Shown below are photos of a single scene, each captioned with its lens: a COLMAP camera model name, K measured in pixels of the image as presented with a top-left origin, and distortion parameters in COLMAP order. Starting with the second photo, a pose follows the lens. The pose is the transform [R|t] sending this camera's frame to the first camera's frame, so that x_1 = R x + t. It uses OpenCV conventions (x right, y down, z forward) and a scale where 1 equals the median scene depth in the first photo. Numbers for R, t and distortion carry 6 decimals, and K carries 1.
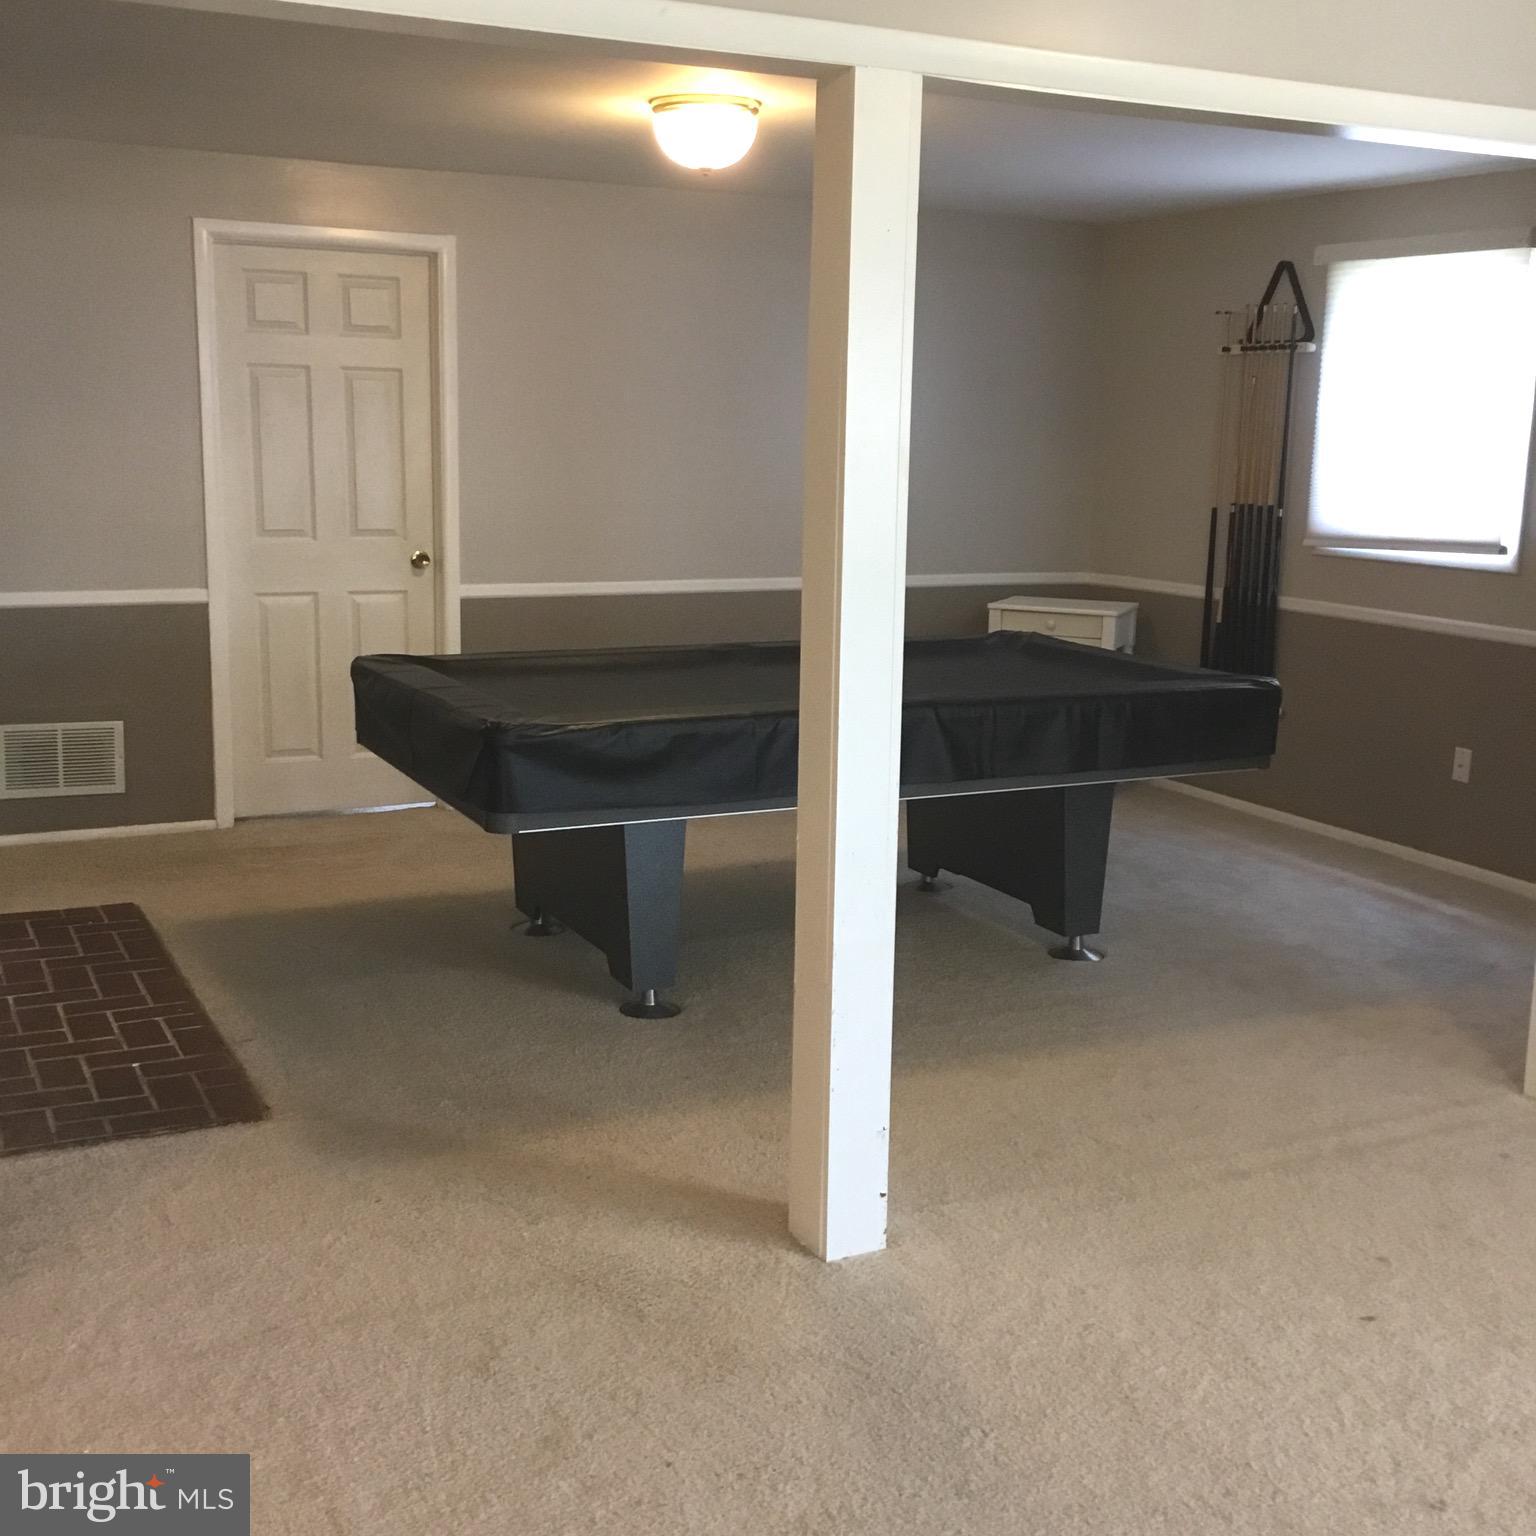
lens RADIAL K [[1869.8, 0, 766.6], [0, 1869.8, 779.7], [0, 0, 1]] dist [0.067760, -0.101558]
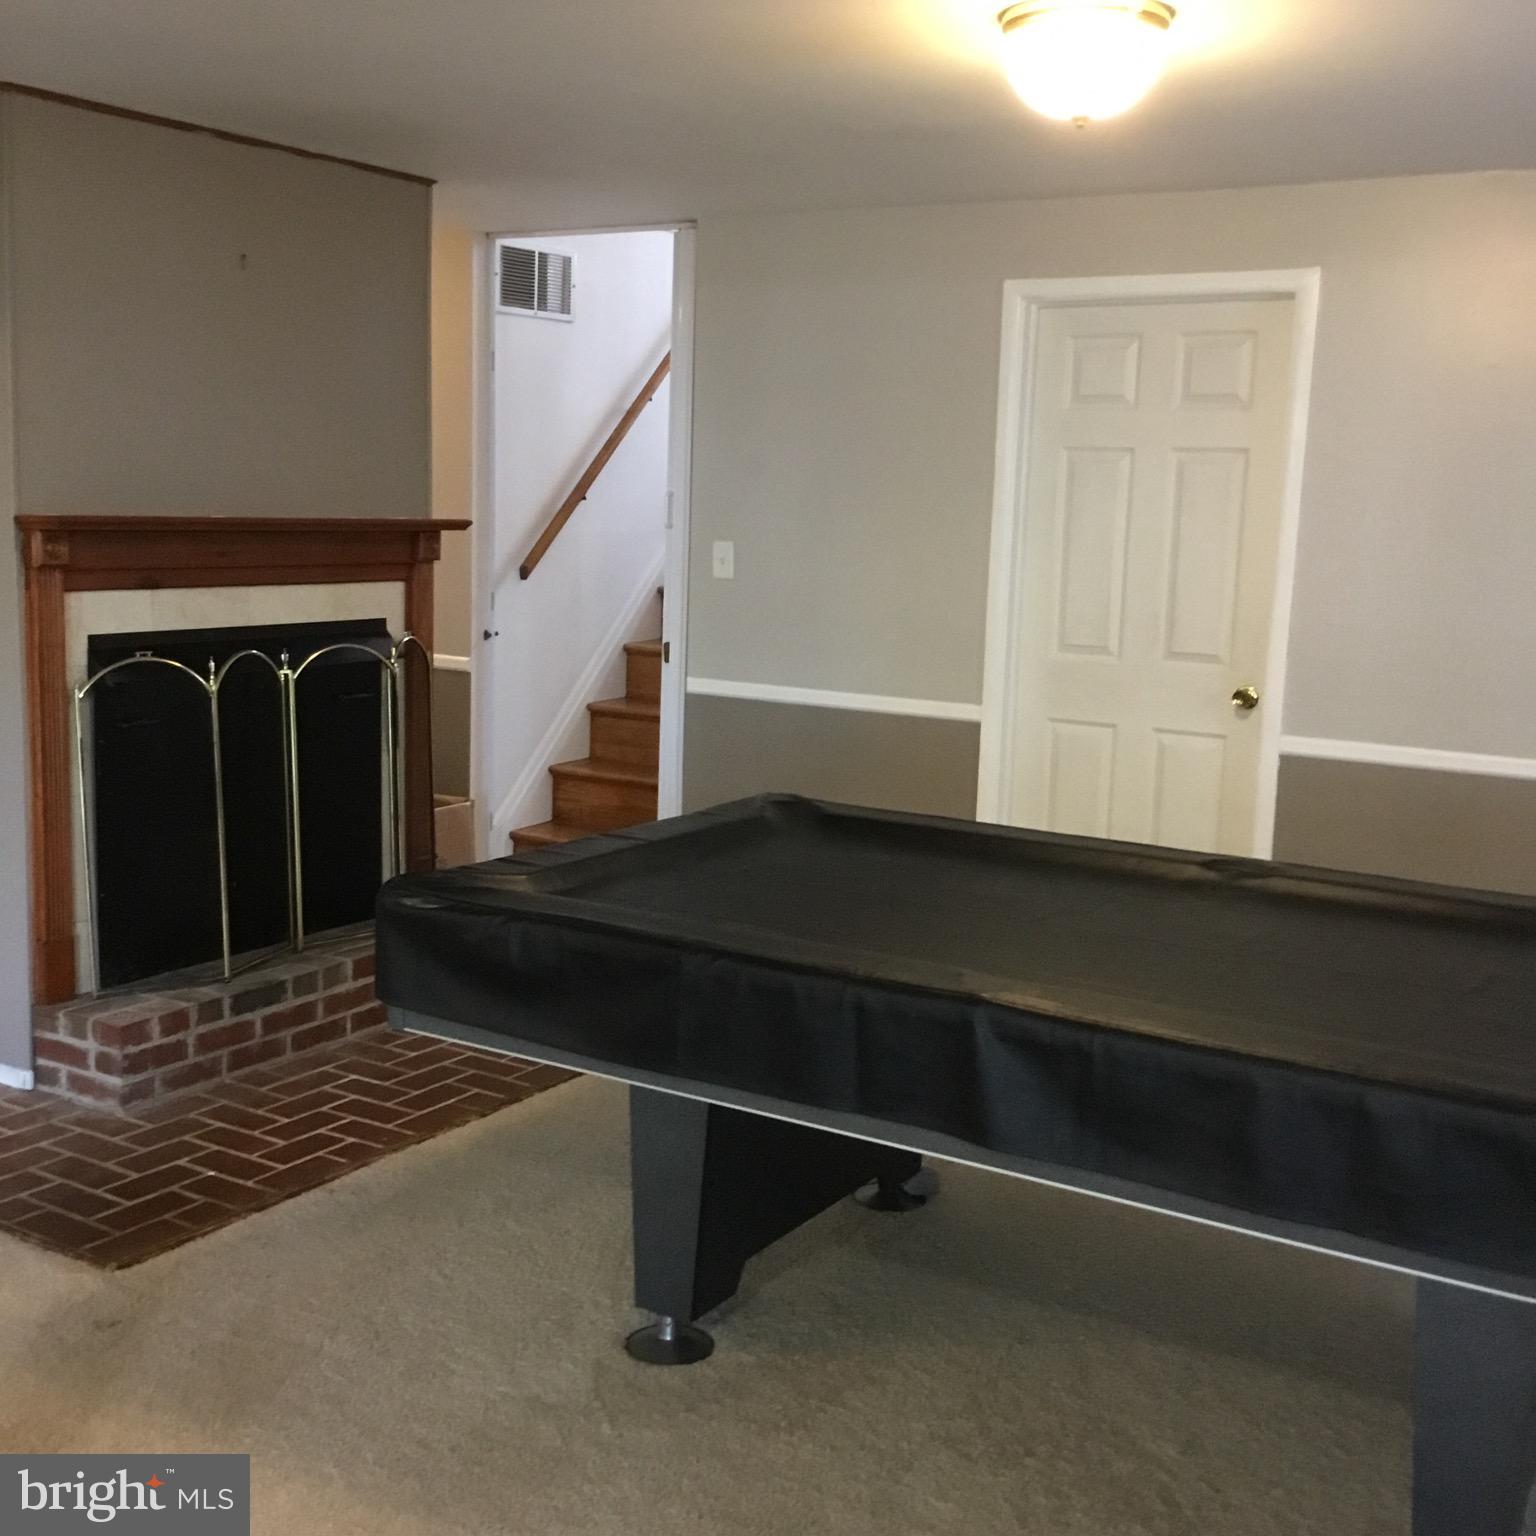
lens RADIAL K [[1814.9, 0, 768.0], [0, 1814.9, 768.0], [0, 0, 1]] dist [0.035158, 0.008092]
pose [[0.521591, 0.124213, -0.844106, 0.348796], [-0.183563, 0.982514, 0.031153, -0.079377], [0.833215, 0.138697, 0.535271, 0.465118]]
